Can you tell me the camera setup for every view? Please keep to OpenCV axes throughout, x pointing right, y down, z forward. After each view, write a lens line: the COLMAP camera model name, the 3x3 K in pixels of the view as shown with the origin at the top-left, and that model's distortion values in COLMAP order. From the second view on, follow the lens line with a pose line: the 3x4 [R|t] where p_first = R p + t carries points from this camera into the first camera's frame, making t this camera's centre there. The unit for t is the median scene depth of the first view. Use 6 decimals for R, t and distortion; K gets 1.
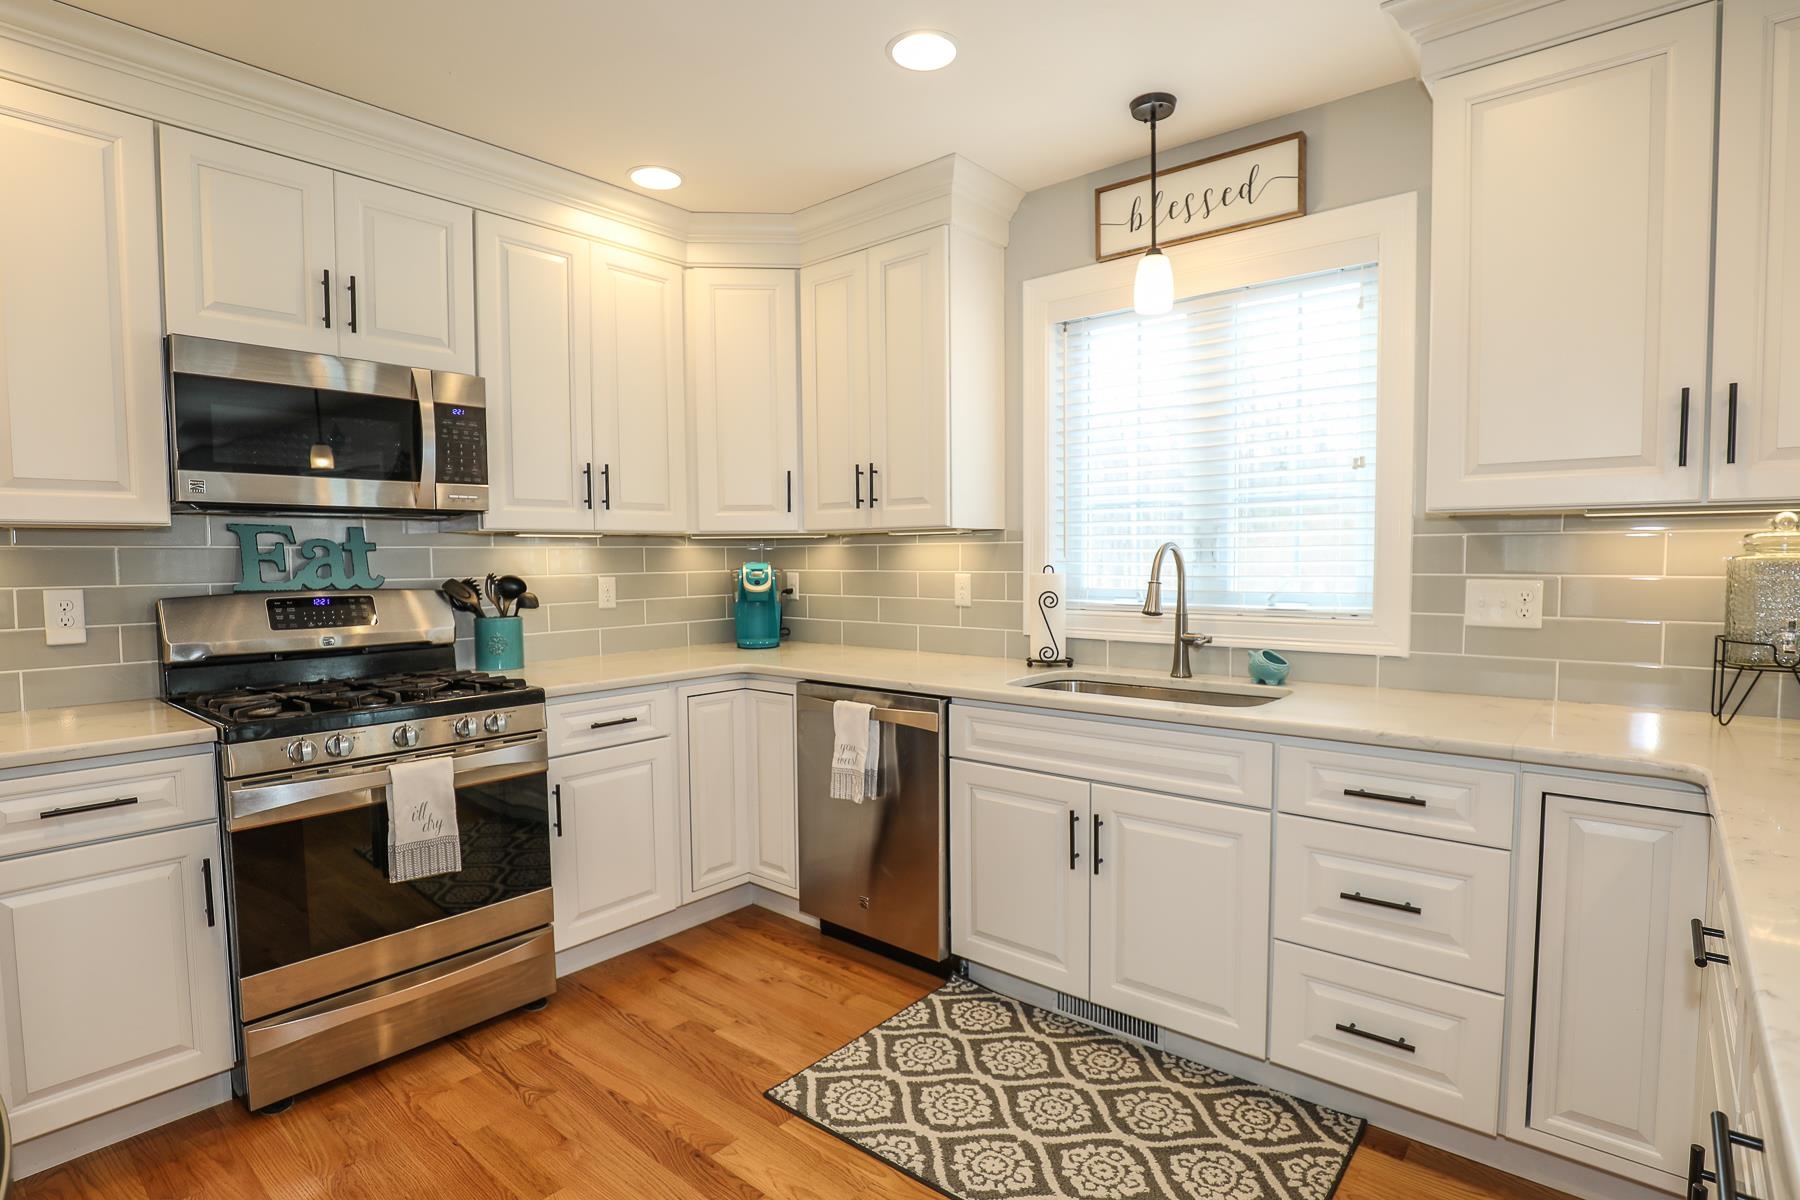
lens RADIAL K [[877.0, 0, 900.0], [0, 877.0, 600.0], [0, 0, 1]] dist [-0.049668, 0.009643]
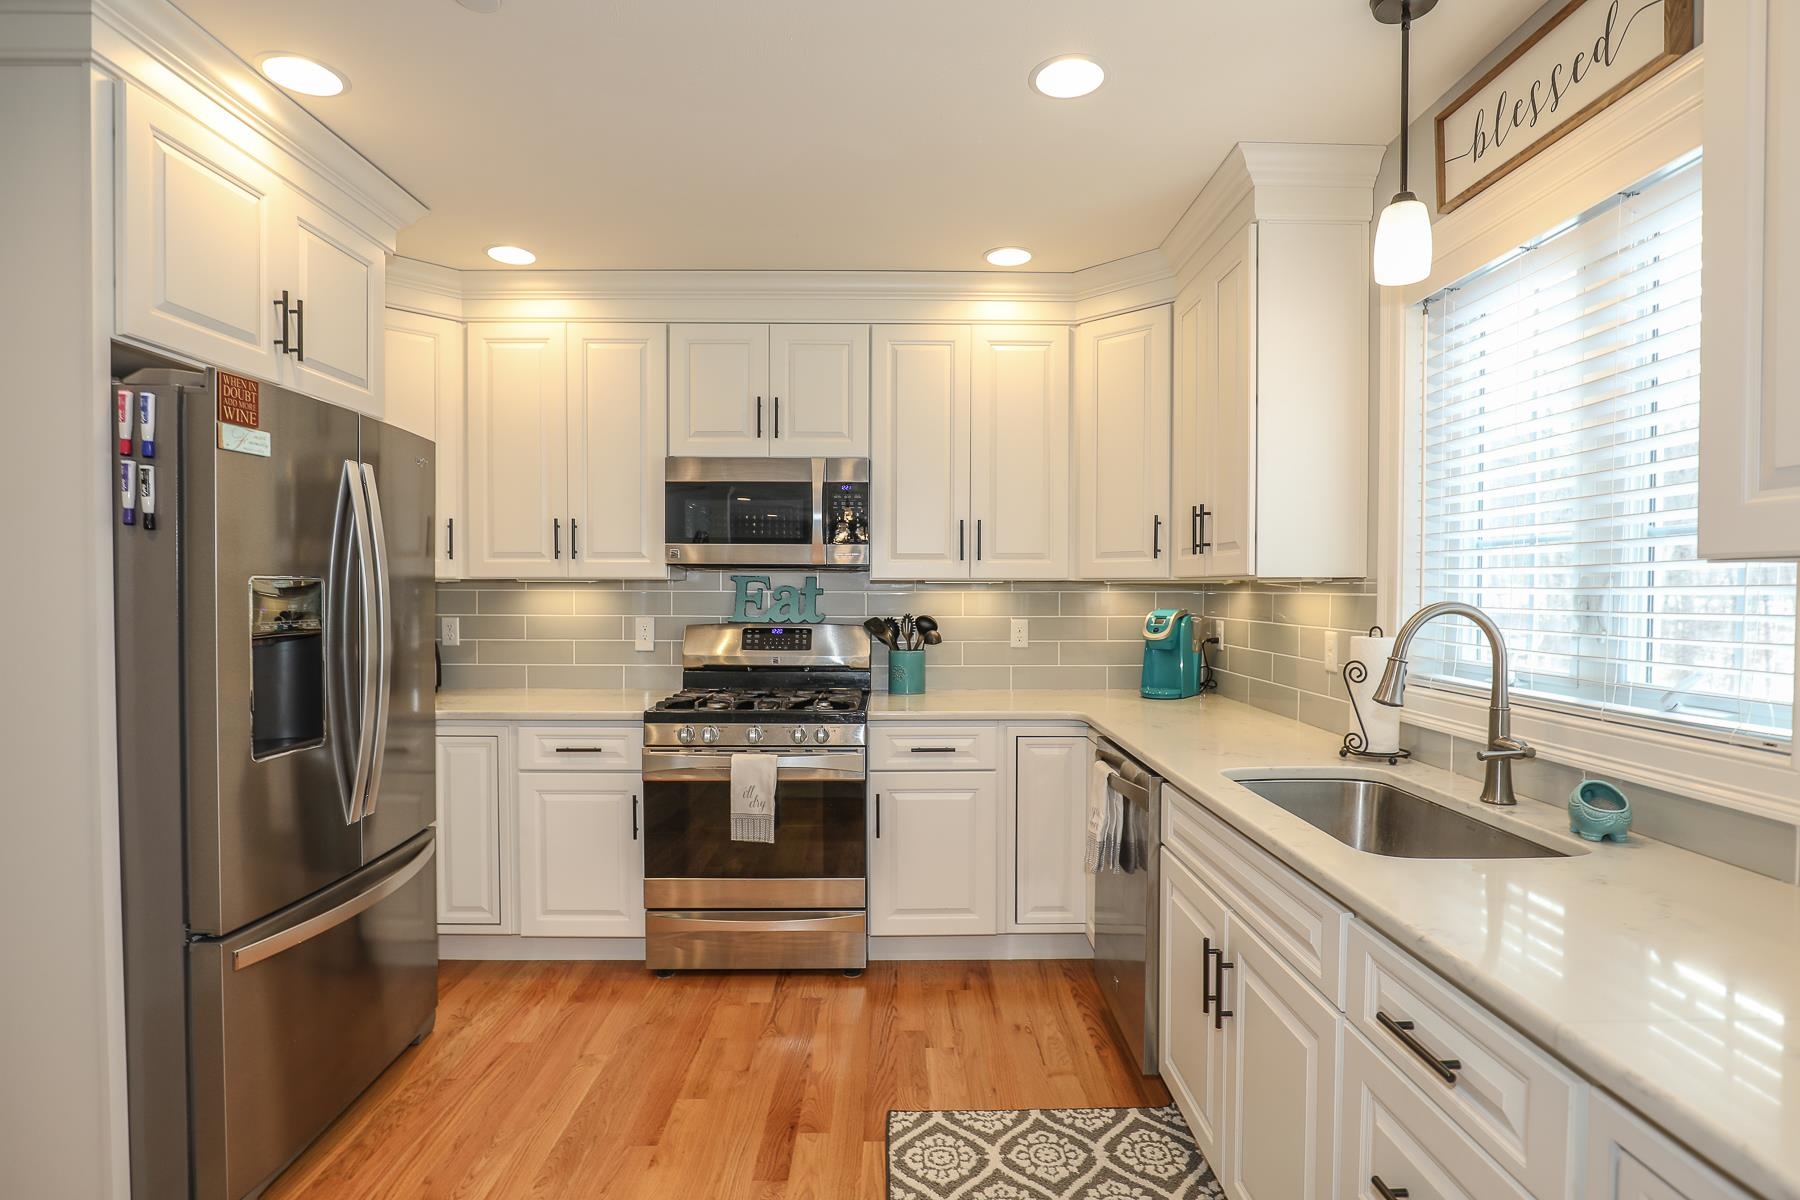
lens RADIAL K [[860.0, 0, 900.0], [0, 860.0, 600.0], [0, 0, 1]] dist [-0.037516, 0.000139]
pose [[0.667758, 0.018238, -0.744155, 0.506986], [-0.044423, 0.998894, -0.015381, -0.037628], [0.743052, 0.043328, 0.667829, 0.227631]]
